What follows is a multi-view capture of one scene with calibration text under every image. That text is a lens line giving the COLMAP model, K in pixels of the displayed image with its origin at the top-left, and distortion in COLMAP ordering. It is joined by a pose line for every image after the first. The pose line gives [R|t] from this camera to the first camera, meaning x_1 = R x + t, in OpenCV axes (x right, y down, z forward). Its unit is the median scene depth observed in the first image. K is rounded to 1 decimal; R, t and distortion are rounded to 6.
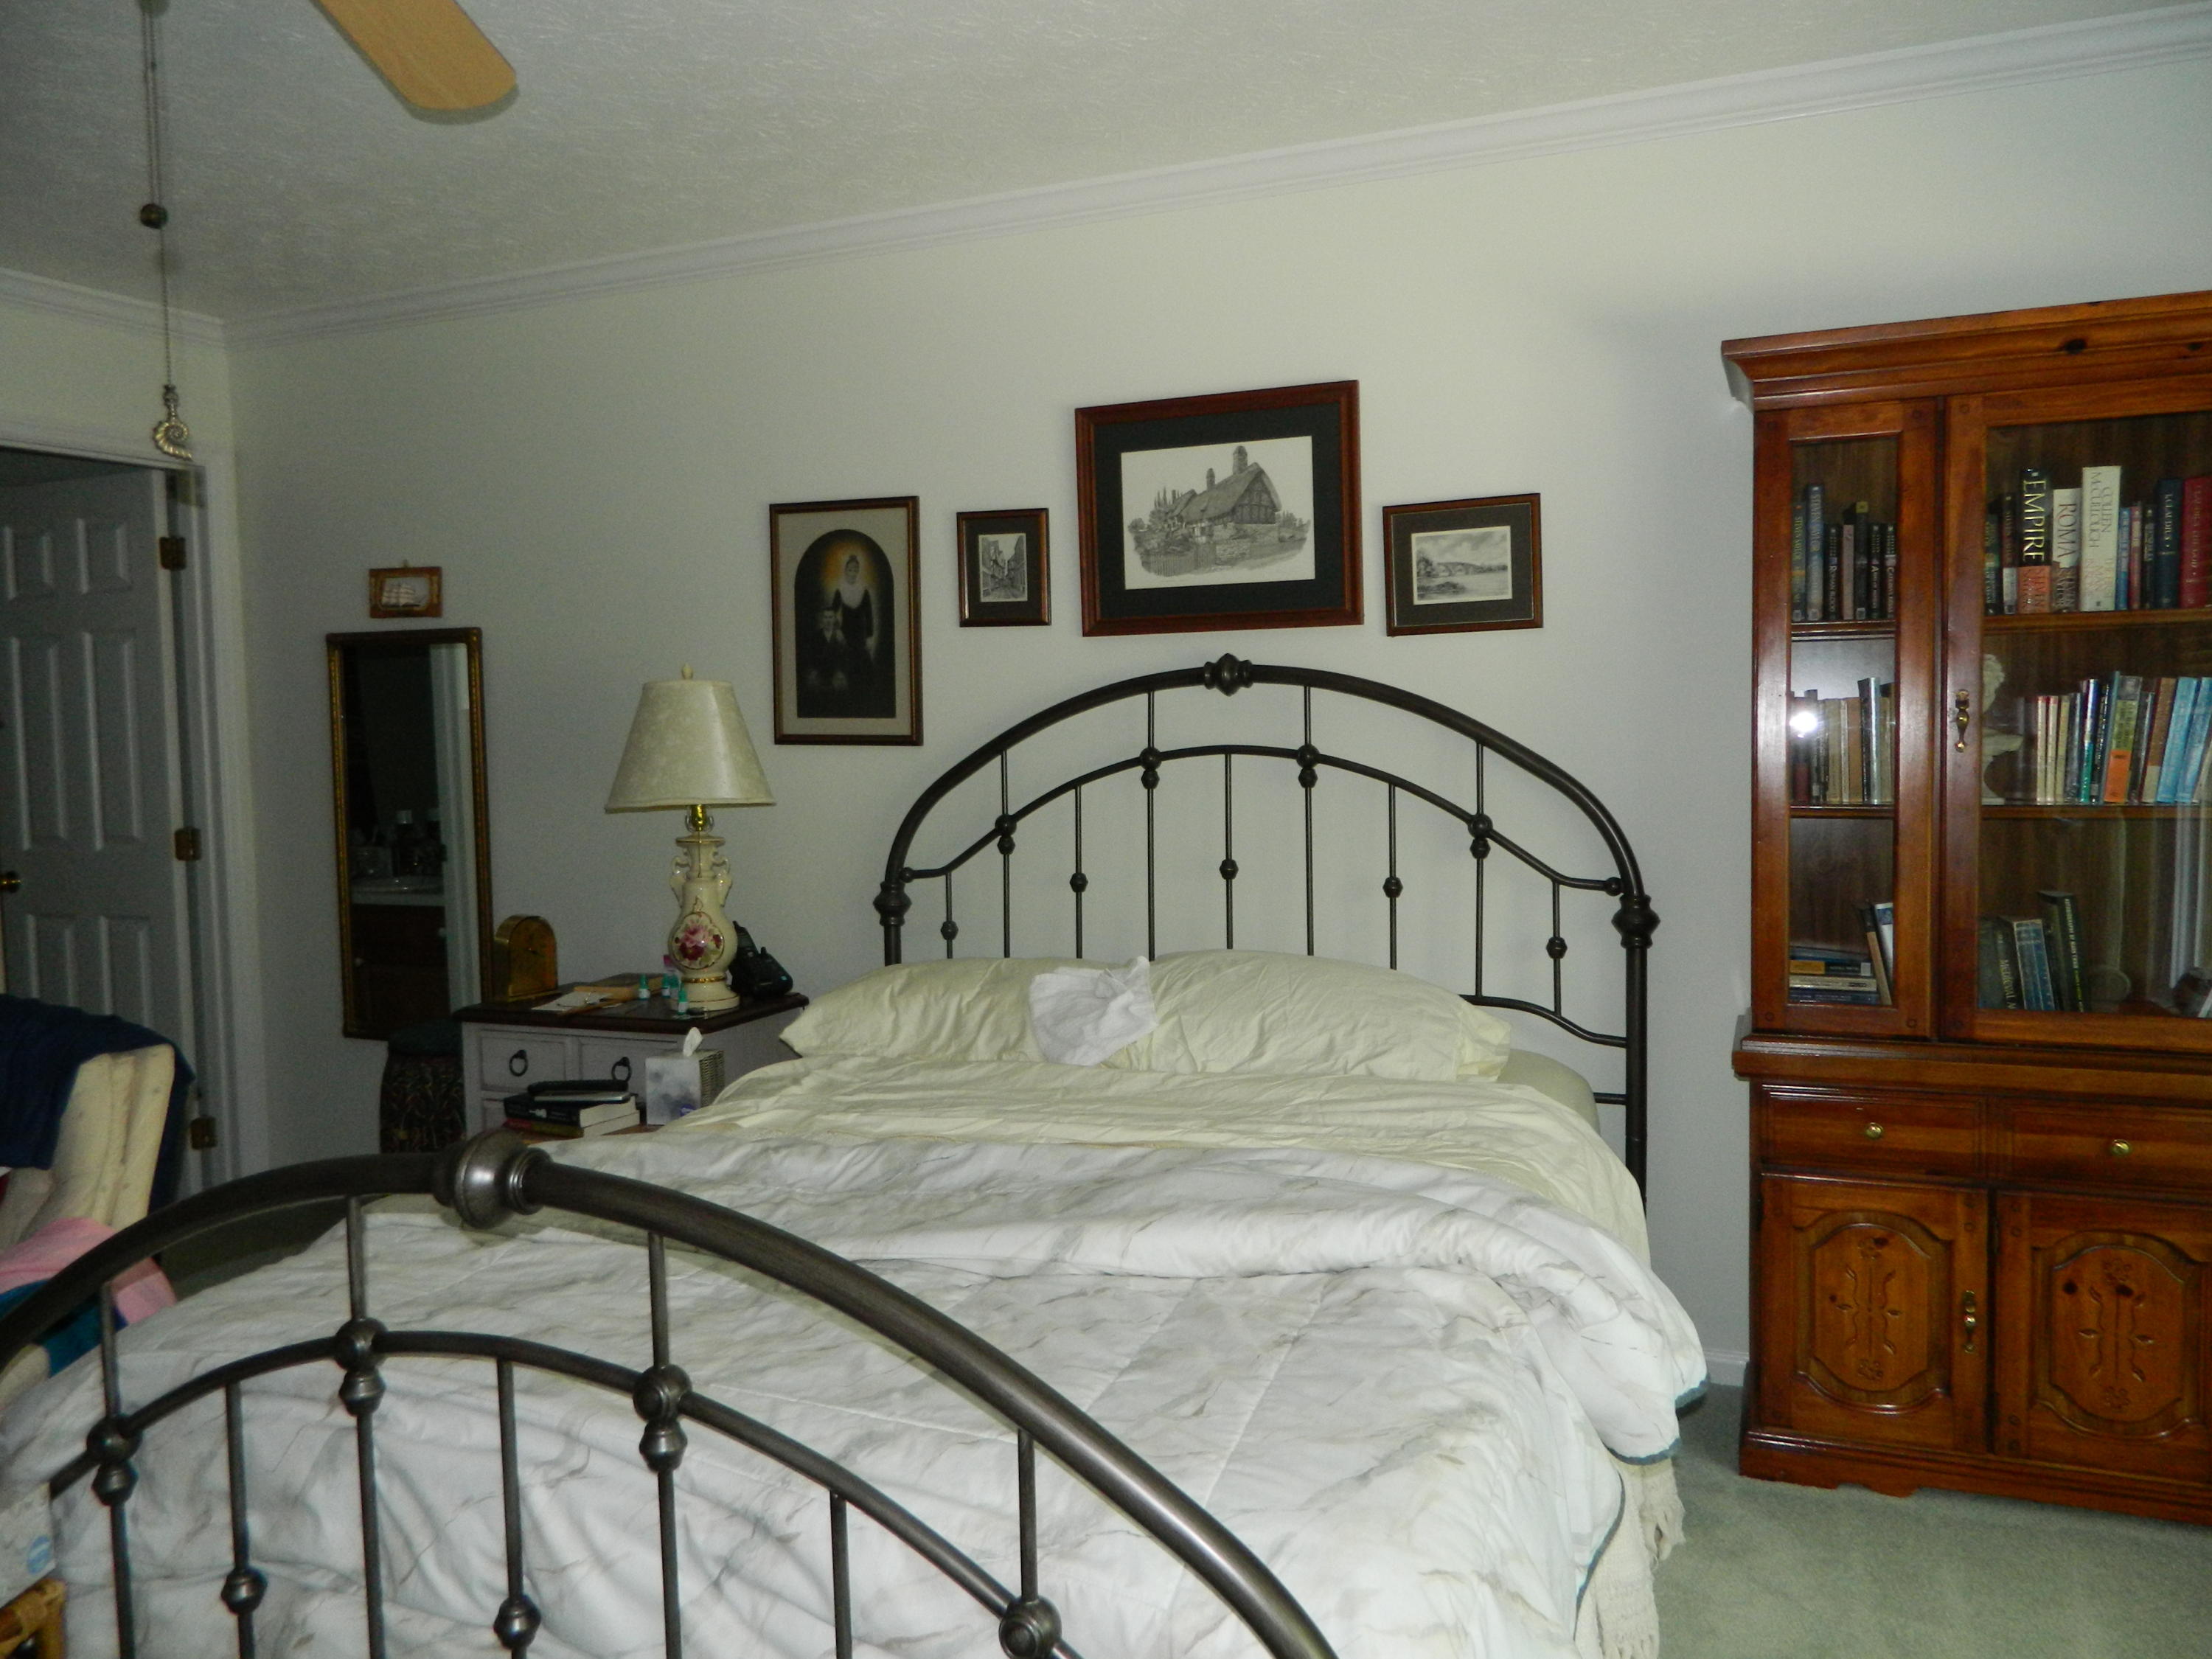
lens RADIAL K [[1631.0, 0, 1105.5], [0, 1631.0, 833.6], [0, 0, 1]] dist [0.001221, 0.005473]
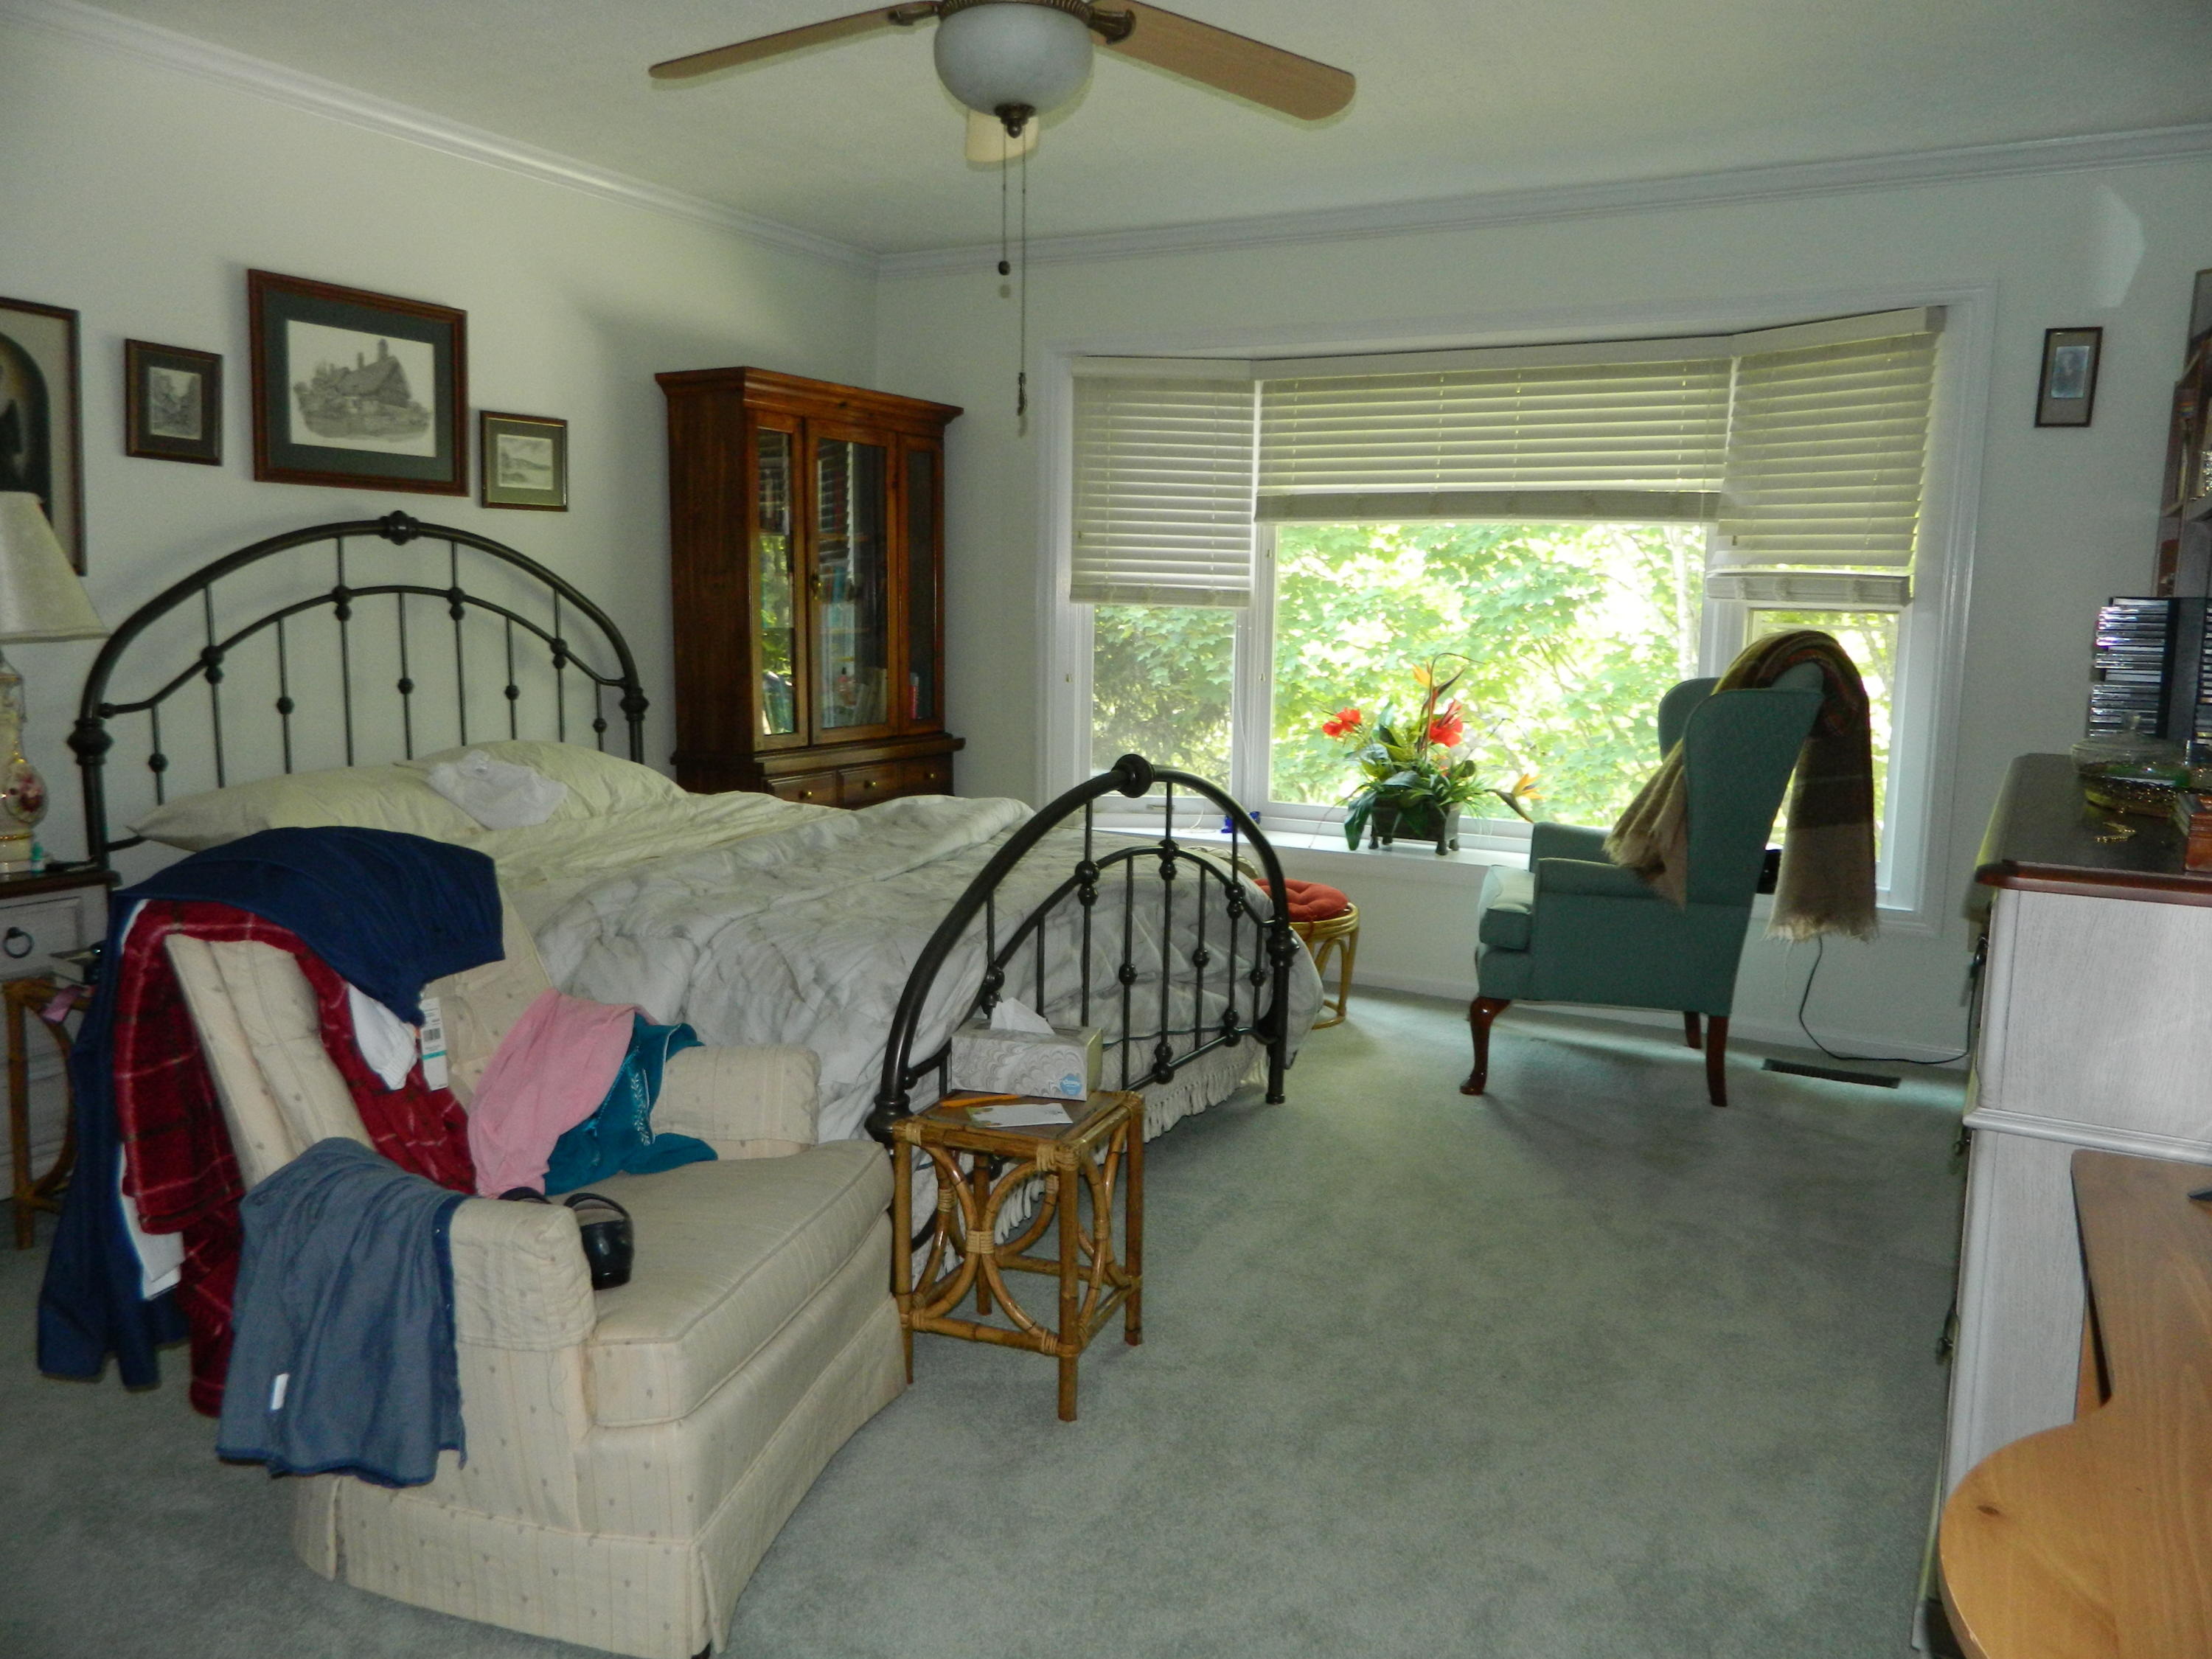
lens RADIAL K [[1631.0, 0, 1104.8], [0, 1631.0, 827.5], [0, 0, 1]] dist [0.001221, 0.005473]
pose [[0.113158, -0.122923, 0.985944, -1.084401], [0.033372, 0.992228, 0.119876, -0.002638], [-0.993016, 0.019338, 0.116380, 0.319453]]
